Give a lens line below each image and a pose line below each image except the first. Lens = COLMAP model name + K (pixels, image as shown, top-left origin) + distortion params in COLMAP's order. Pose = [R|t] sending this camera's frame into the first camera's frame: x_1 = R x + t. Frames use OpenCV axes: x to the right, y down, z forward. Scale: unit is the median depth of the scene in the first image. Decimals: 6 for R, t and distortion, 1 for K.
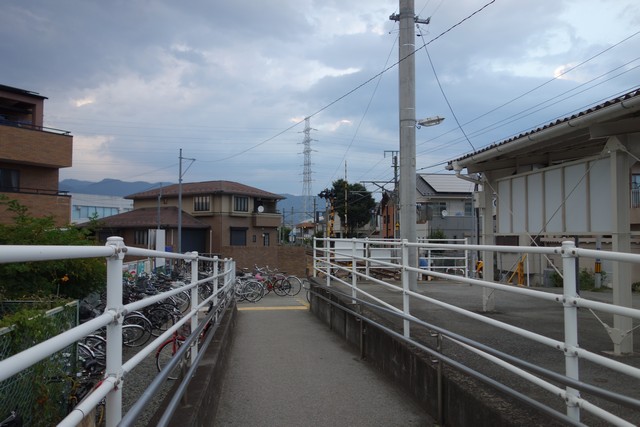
lens RADIAL K [[500.1, 0, 320.0], [0, 500.1, 209.9], [0, 0, 1]] dist [-0.003996, 0.003242]
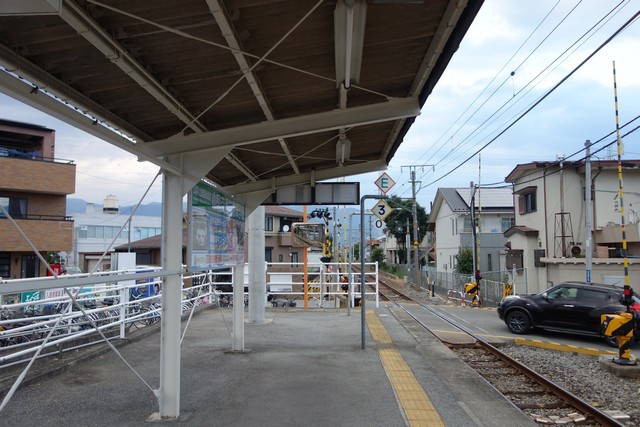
lens RADIAL K [[500.1, 0, 318.6], [0, 500.1, 215.5], [0, 0, 1]] dist [-0.003996, 0.003242]
pose [[0.983688, -0.021521, -0.178593, 0.128886], [0.017628, 0.999572, -0.023355, -0.003220], [0.179019, 0.019826, 0.983646, 0.029093]]
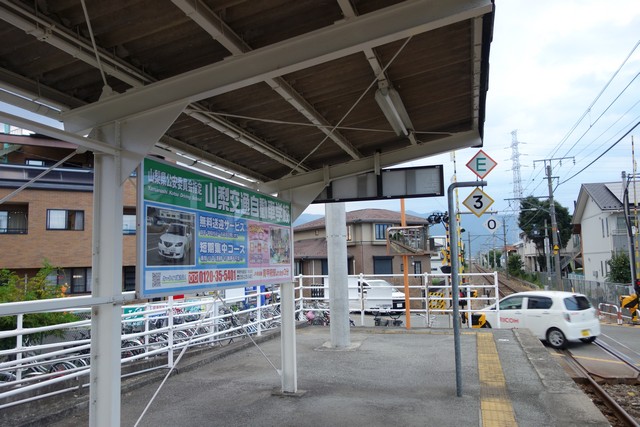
lens RADIAL K [[500.1, 0, 320.3], [0, 500.1, 213.7], [0, 0, 1]] dist [-0.003996, 0.003242]
pose [[0.905254, -0.066674, -0.419606, 0.136681], [0.048591, 0.997377, -0.053650, -0.000908], [0.422083, 0.028178, 0.906119, 0.078354]]
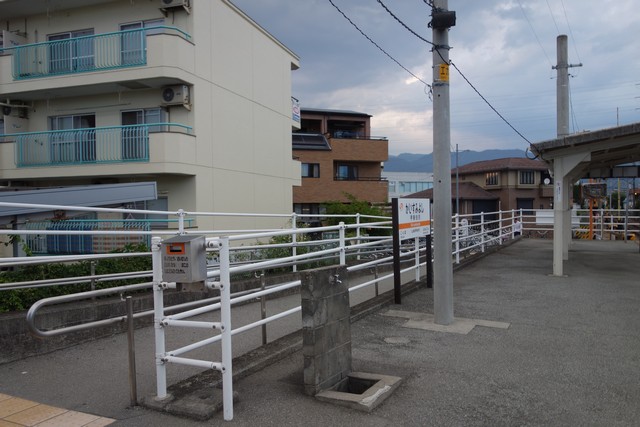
lens RADIAL K [[500.1, 0, 319.2], [0, 500.1, 216.1], [0, 0, 1]] dist [-0.003996, 0.003242]
pose [[0.804915, 0.004561, -0.593372, 0.138196], [0.040722, 0.997188, 0.062905, -0.015594], [0.591991, -0.074796, 0.802467, -0.203761]]
